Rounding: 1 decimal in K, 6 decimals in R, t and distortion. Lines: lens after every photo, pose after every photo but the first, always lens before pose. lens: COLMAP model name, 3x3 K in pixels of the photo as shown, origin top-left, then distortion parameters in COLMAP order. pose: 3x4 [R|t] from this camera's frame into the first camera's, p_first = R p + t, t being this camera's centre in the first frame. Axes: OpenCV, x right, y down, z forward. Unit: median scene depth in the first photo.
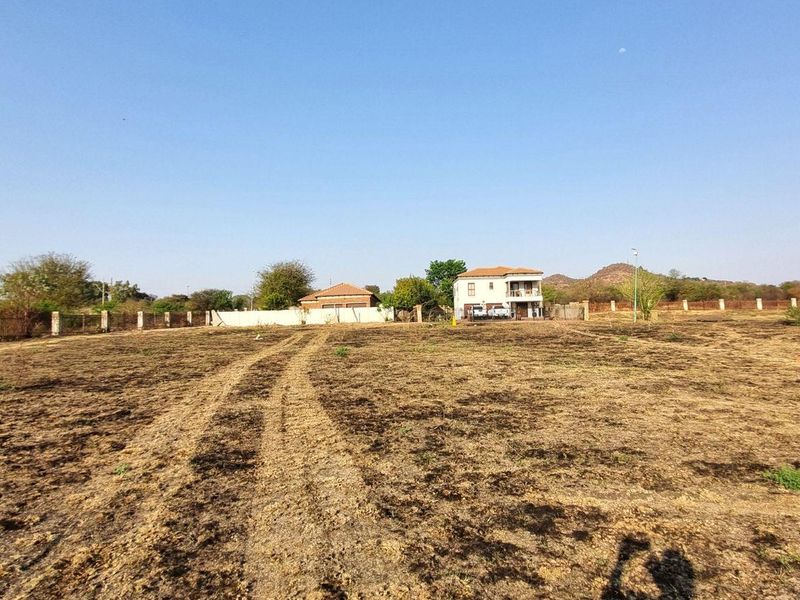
lens RADIAL K [[509.5, 0, 402.9], [0, 509.5, 287.7], [0, 0, 1]] dist [-0.001784, 0.018897]
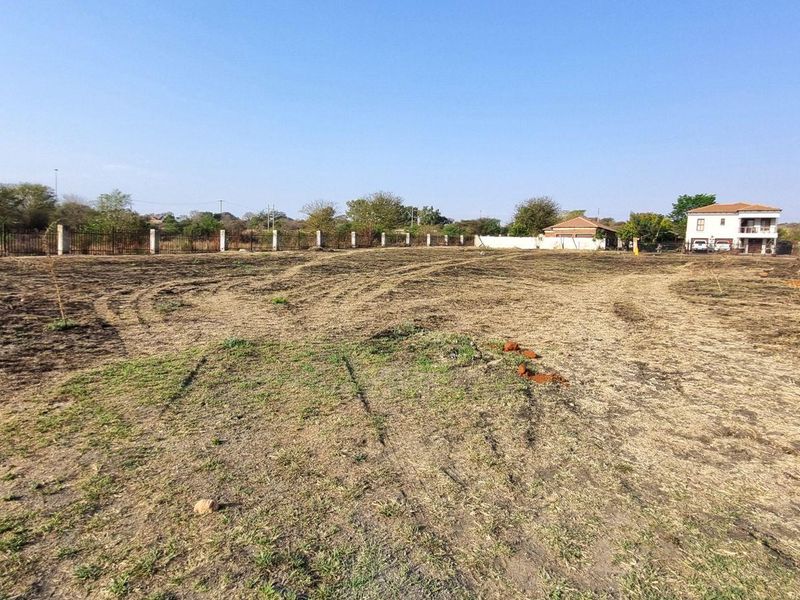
lens RADIAL K [[509.5, 0, 402.9], [0, 509.5, 287.7], [0, 0, 1]] dist [-0.001784, 0.018897]
pose [[0.849370, 0.092935, -0.519551, 0.174258], [-0.015963, 0.988449, 0.150713, -0.018140], [0.527556, -0.119717, 0.841042, -0.262833]]
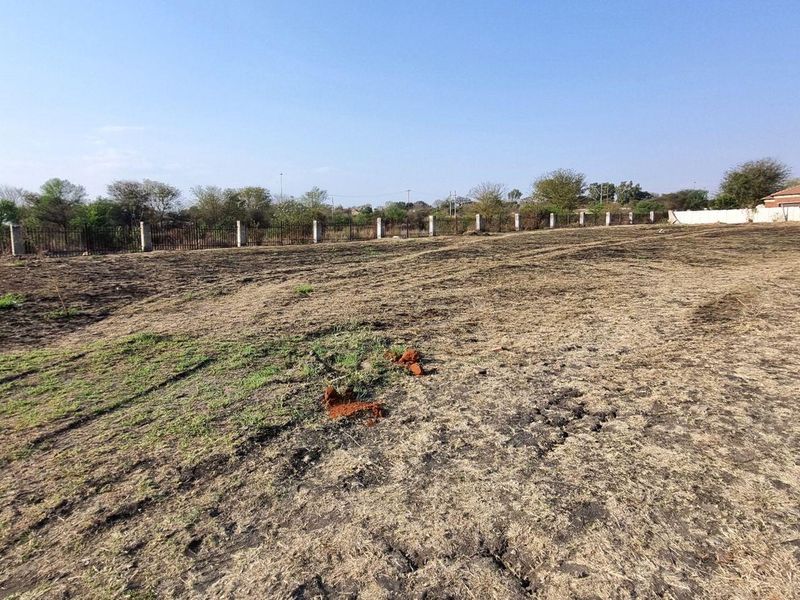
lens RADIAL K [[509.5, 0, 402.9], [0, 509.5, 287.7], [0, 0, 1]] dist [-0.001784, 0.018897]
pose [[0.603786, 0.110280, -0.789481, 0.198740], [0.048506, 0.983466, 0.174474, -0.015075], [0.795669, -0.143640, 0.588454, -0.212660]]
